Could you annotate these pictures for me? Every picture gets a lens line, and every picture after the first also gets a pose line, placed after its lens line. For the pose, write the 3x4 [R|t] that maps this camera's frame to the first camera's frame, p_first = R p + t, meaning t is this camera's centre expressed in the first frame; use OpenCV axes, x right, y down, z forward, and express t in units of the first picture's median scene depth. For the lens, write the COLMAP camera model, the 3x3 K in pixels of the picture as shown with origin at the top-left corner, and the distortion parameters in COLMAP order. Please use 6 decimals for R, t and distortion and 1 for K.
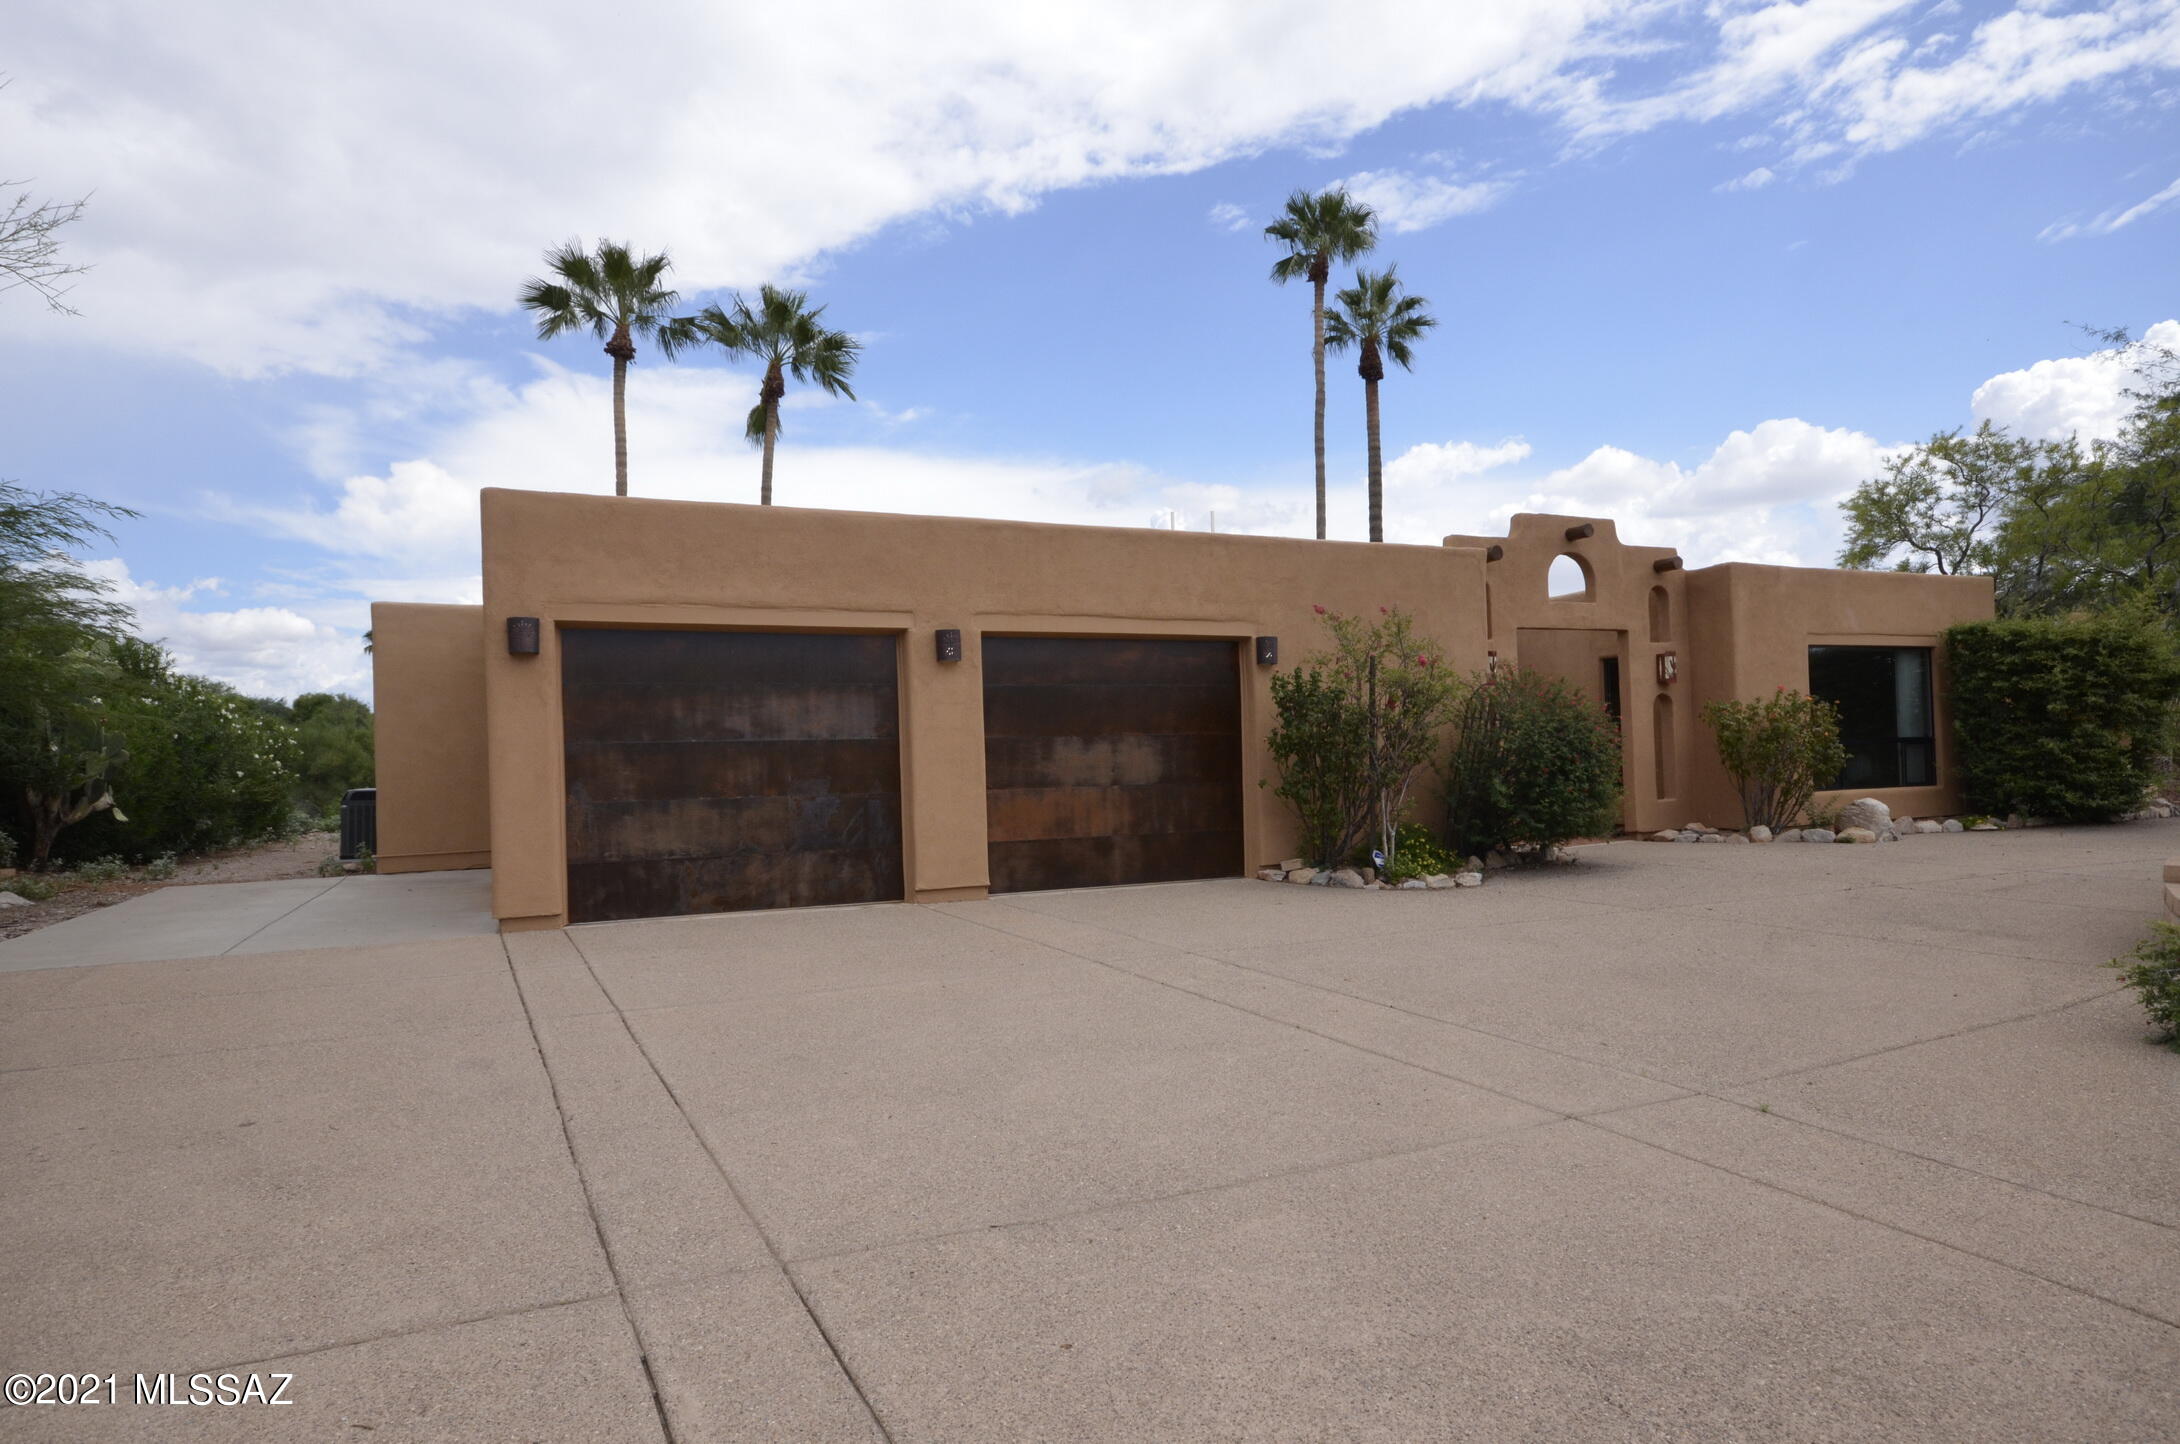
lens RADIAL K [[1267.5, 0, 1067.5], [0, 1267.5, 734.2], [0, 0, 1]] dist [0.003417, 0.000709]
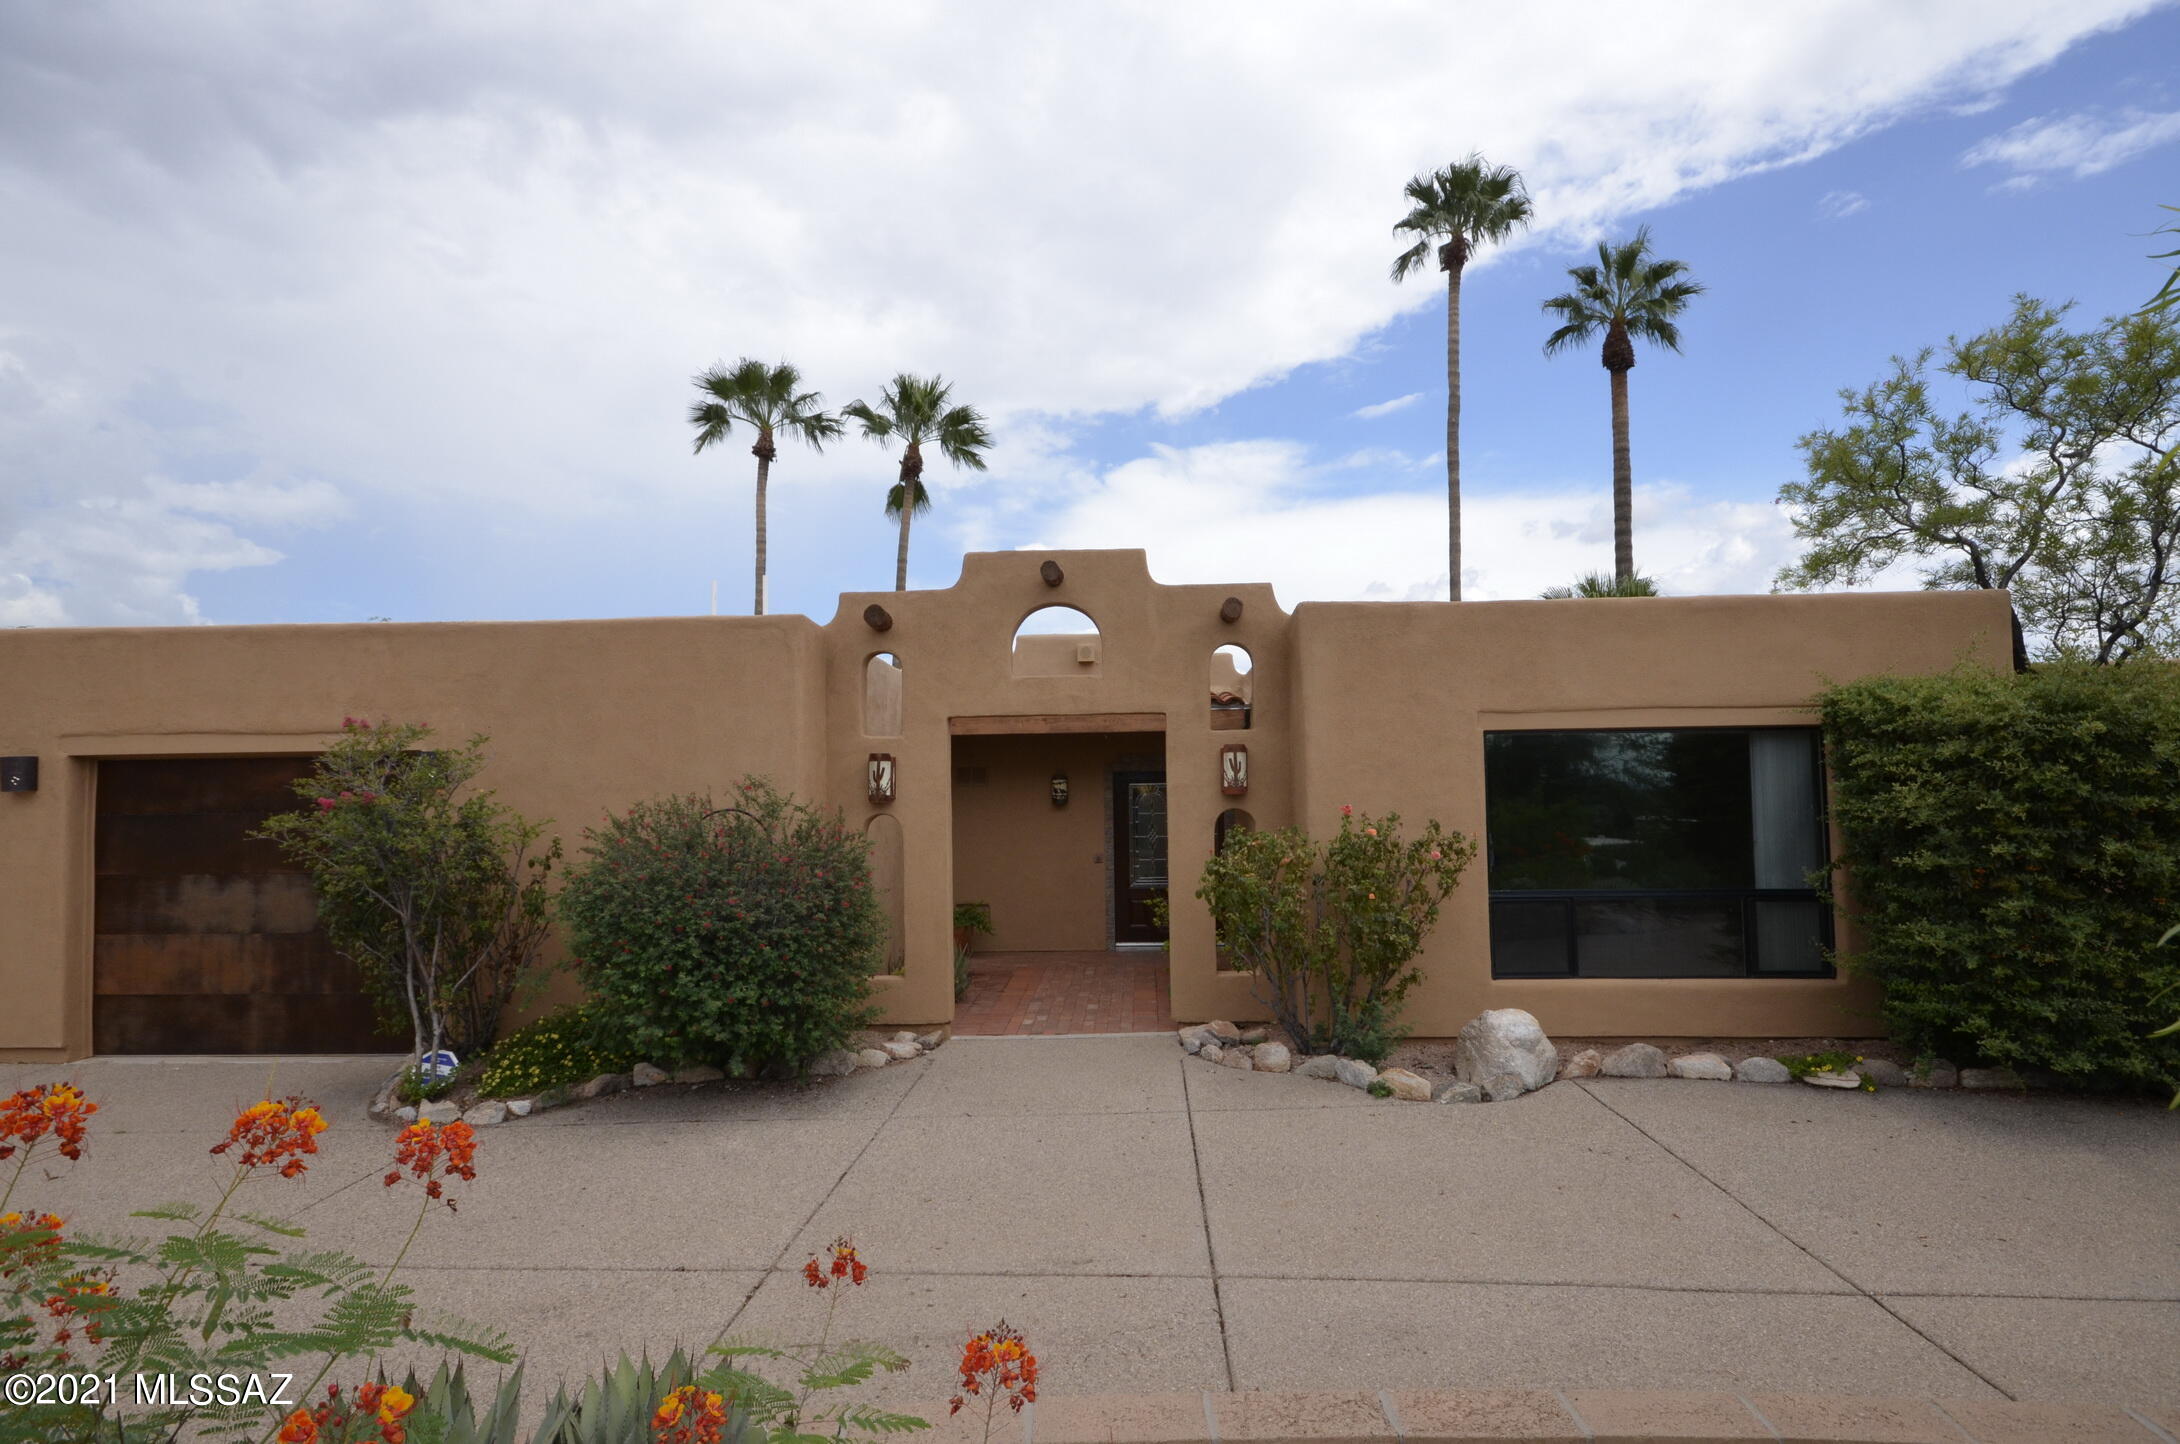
lens RADIAL K [[1129.9, 0, 1093.7], [0, 1129.9, 722.8], [0, 0, 1]] dist [0.005978, 0.003224]
pose [[0.889429, -0.011708, -0.456924, 0.557479], [-0.001317, 0.999602, -0.028177, -0.049776], [0.457072, 0.025663, 0.889060, 0.373309]]
